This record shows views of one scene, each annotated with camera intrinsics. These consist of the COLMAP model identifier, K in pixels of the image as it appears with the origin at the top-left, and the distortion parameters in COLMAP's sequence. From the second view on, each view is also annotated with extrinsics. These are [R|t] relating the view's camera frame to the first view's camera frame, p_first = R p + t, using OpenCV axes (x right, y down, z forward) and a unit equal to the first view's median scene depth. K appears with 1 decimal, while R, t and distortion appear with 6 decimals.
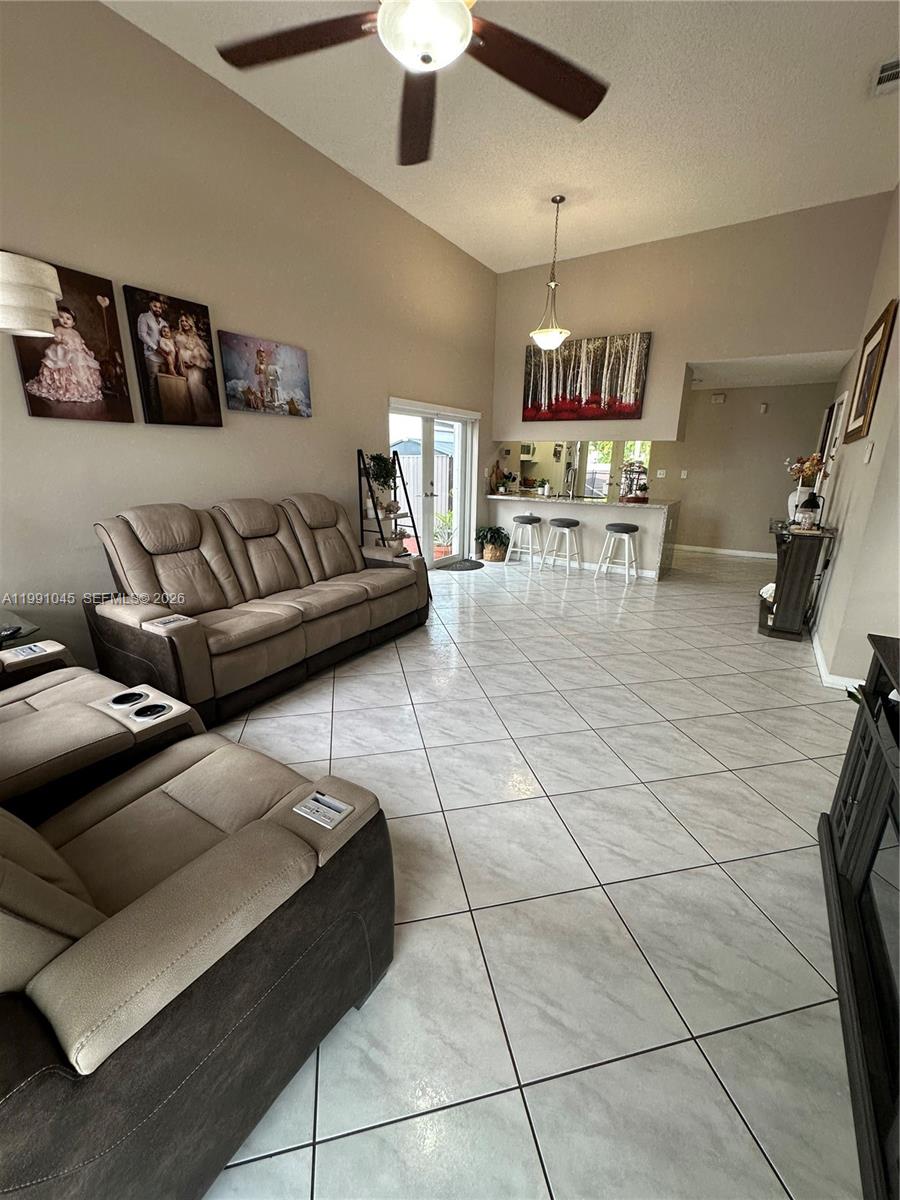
lens RADIAL K [[480.8, 0, 452.6], [0, 480.8, 601.4], [0, 0, 1]] dist [-0.002917, -0.000295]
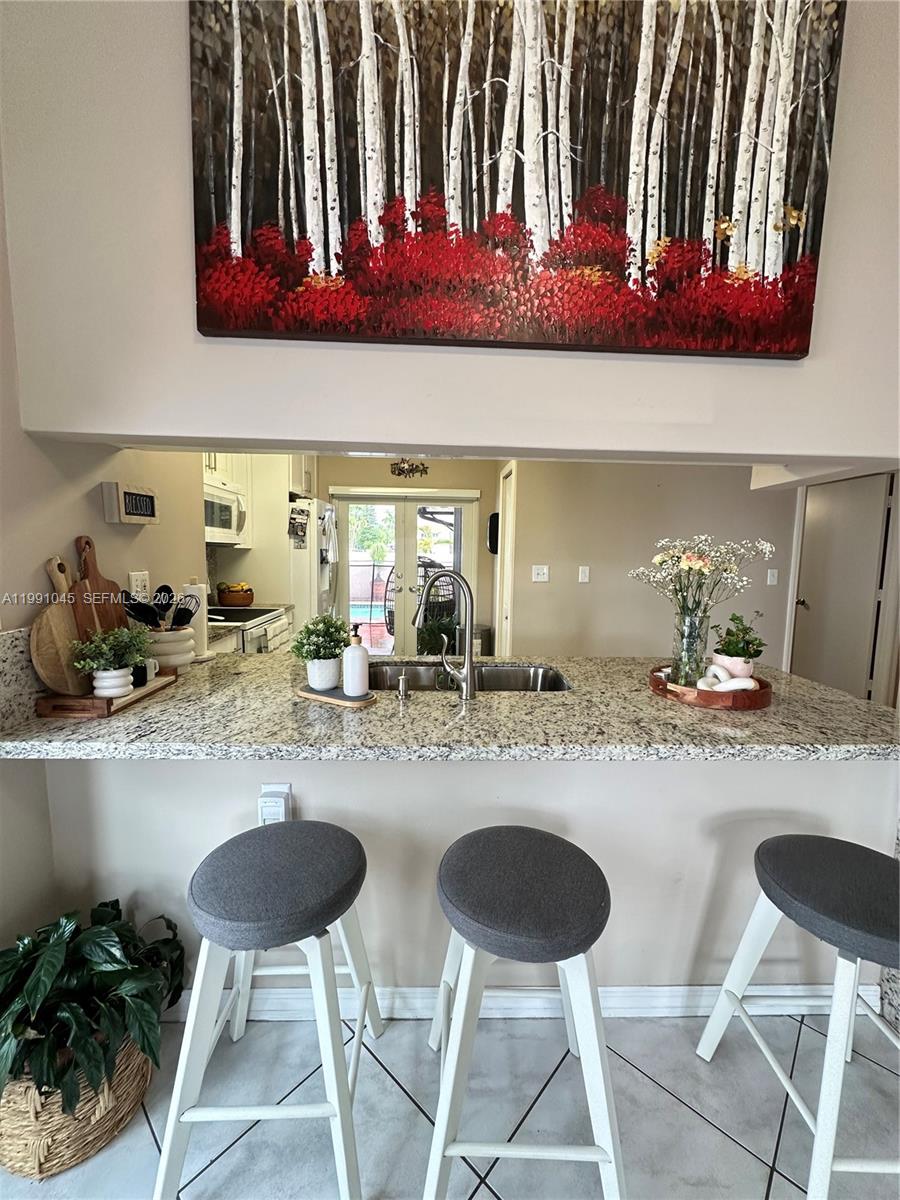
lens RADIAL K [[480.8, 0, 448.4], [0, 480.8, 604.2], [0, 0, 1]] dist [-0.002917, -0.000295]
pose [[0.823251, -0.059794, 0.564520, 0.120575], [0.154061, 0.980649, -0.120800, -0.250090], [-0.546373, 0.186419, 0.816532, 0.867949]]
